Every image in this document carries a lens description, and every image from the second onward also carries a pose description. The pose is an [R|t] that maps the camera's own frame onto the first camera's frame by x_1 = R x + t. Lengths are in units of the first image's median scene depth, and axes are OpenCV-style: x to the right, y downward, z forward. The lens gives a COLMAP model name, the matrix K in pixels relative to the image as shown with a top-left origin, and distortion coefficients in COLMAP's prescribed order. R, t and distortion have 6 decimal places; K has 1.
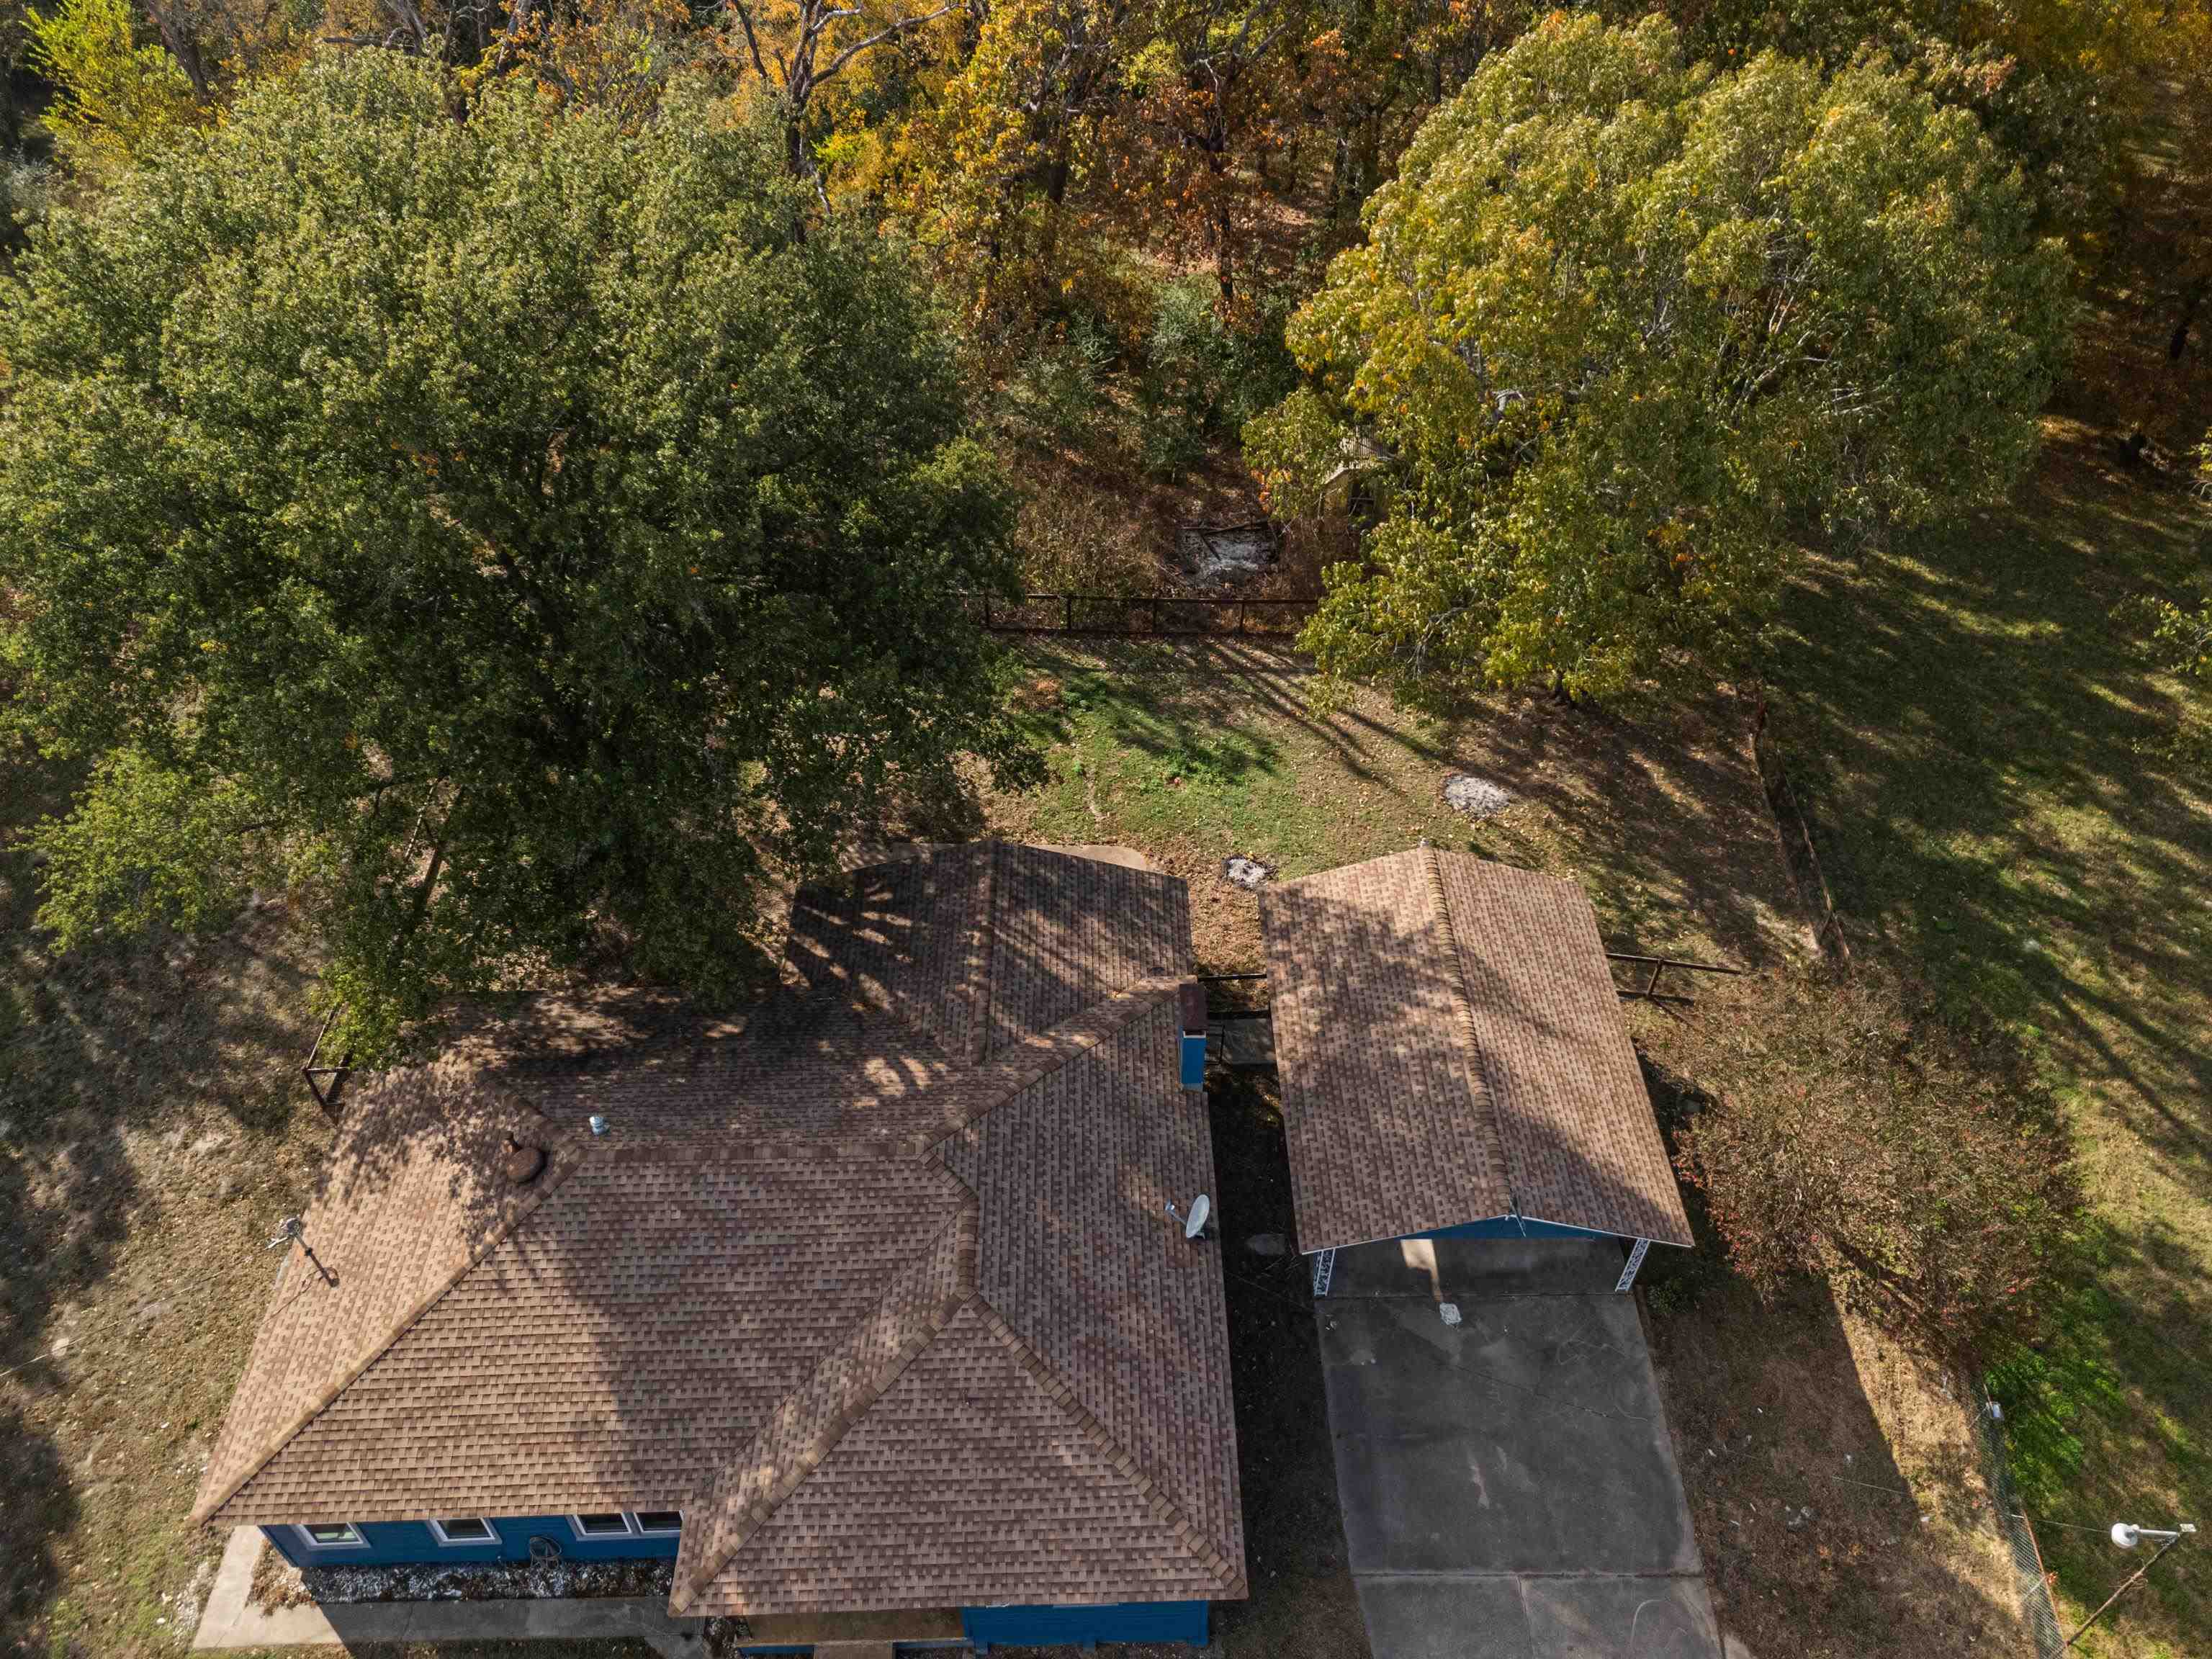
lens RADIAL K [[1650.9, 0, 1106.0], [0, 1650.9, 829.5], [0, 0, 1]] dist [0.036575, 0.002565]
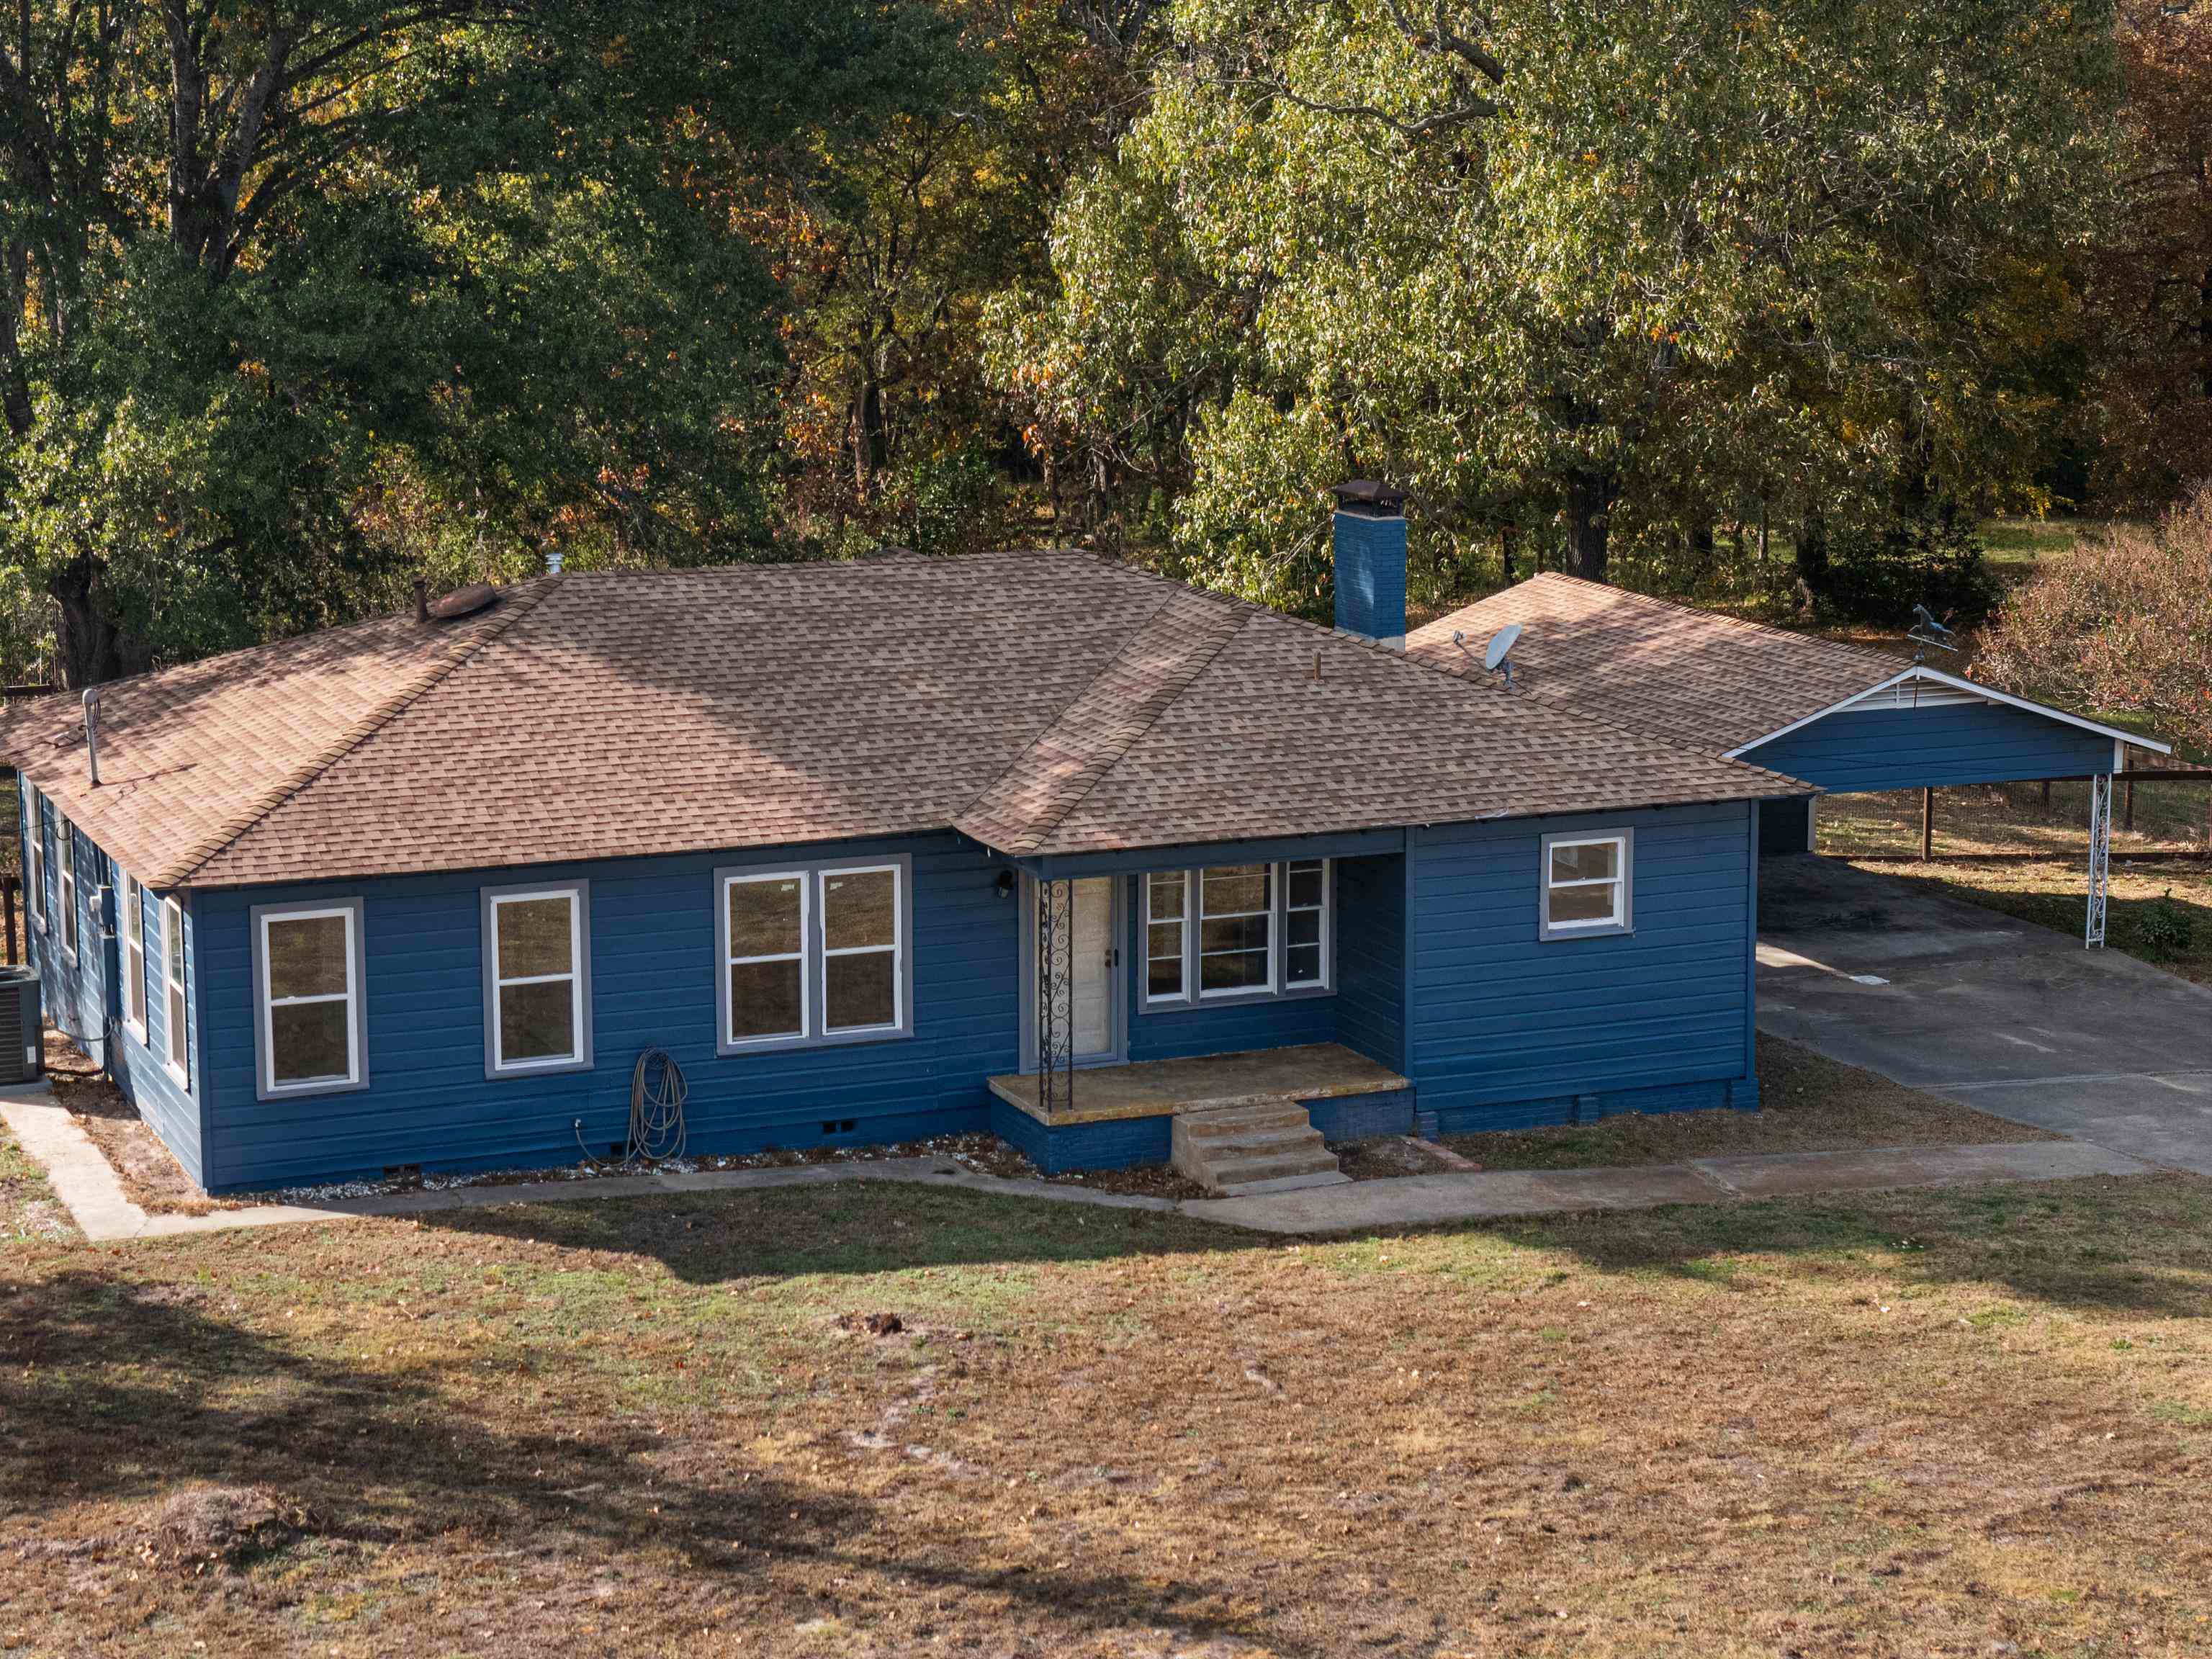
lens RADIAL K [[4520.6, 0, 1106.0], [0, 4520.6, 829.5], [0, 0, 1]] dist [-0.103362, 0.534529]
pose [[0.931049, -0.074326, 0.357245, -0.596665], [0.261152, 0.819502, -0.510113, 0.956575], [-0.254849, 0.568235, 0.782407, -0.225214]]
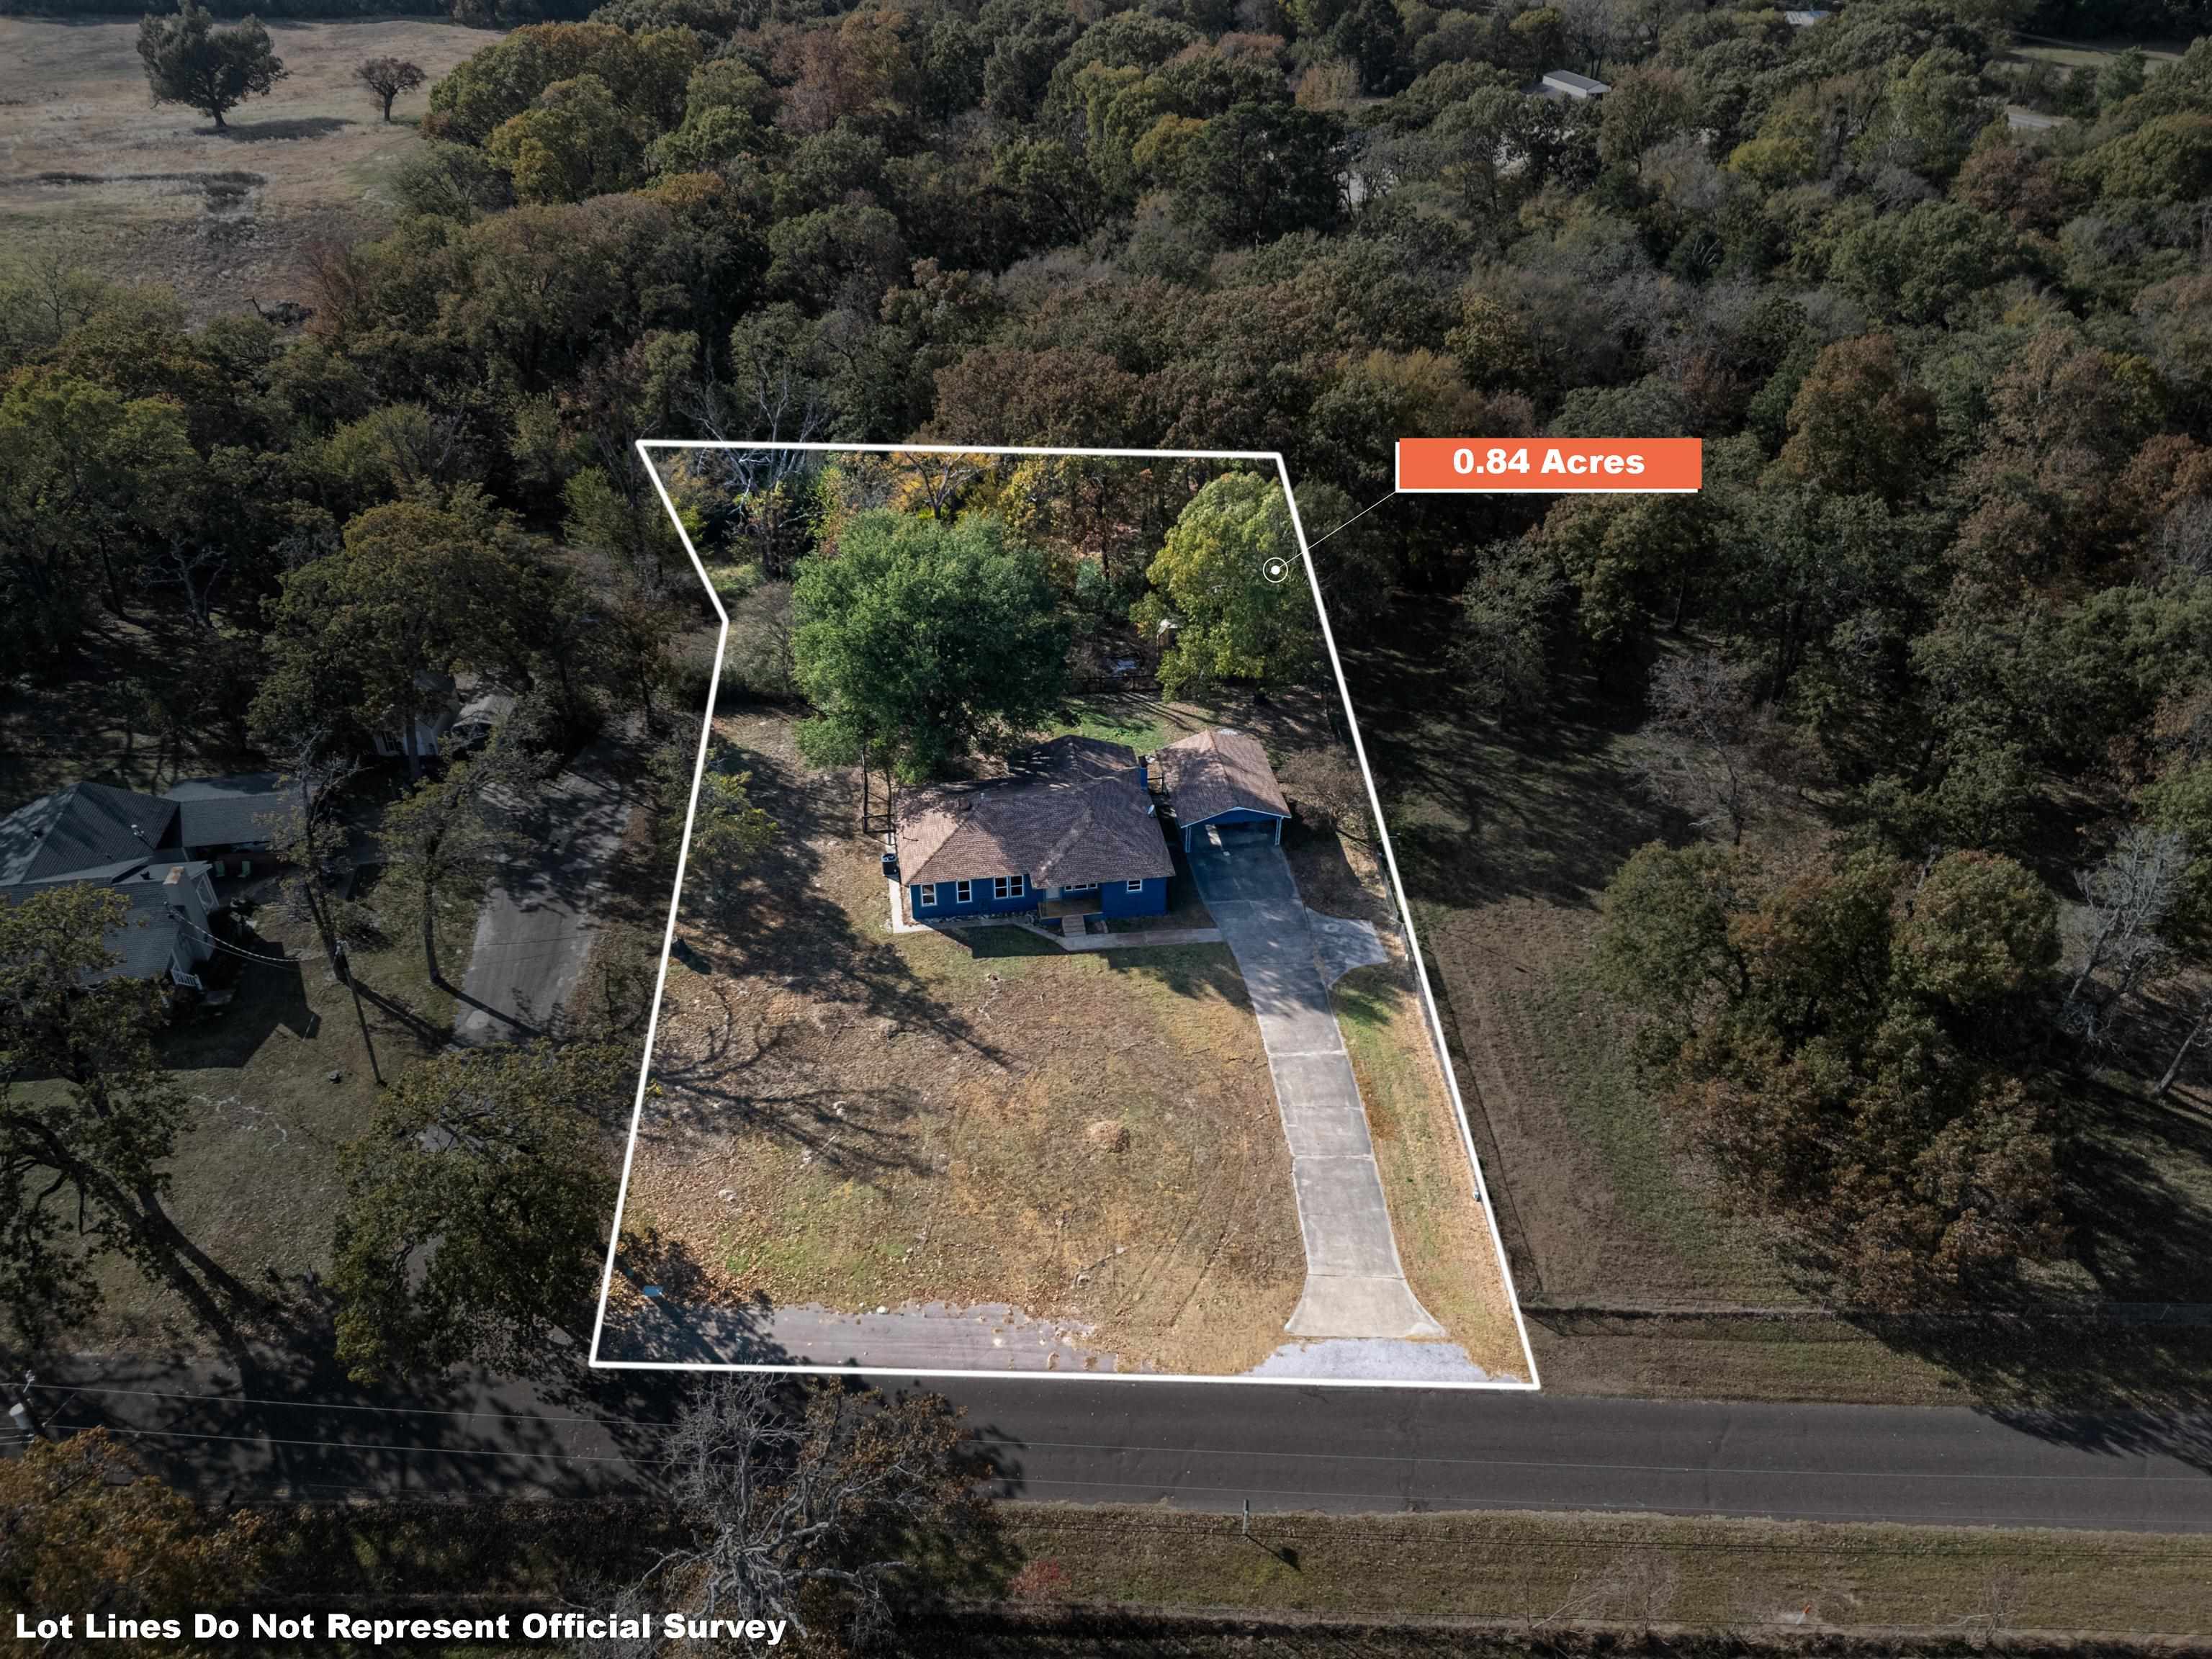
lens RADIAL K [[1650.9, 0, 1106.0], [0, 1650.9, 829.5], [0, 0, 1]] dist [0.036575, 0.002565]
pose [[0.990706, -0.081665, 0.108781, -0.366595], [0.098149, 0.982867, -0.156011, 0.697705], [-0.094176, 0.165238, 0.981747, -2.105853]]
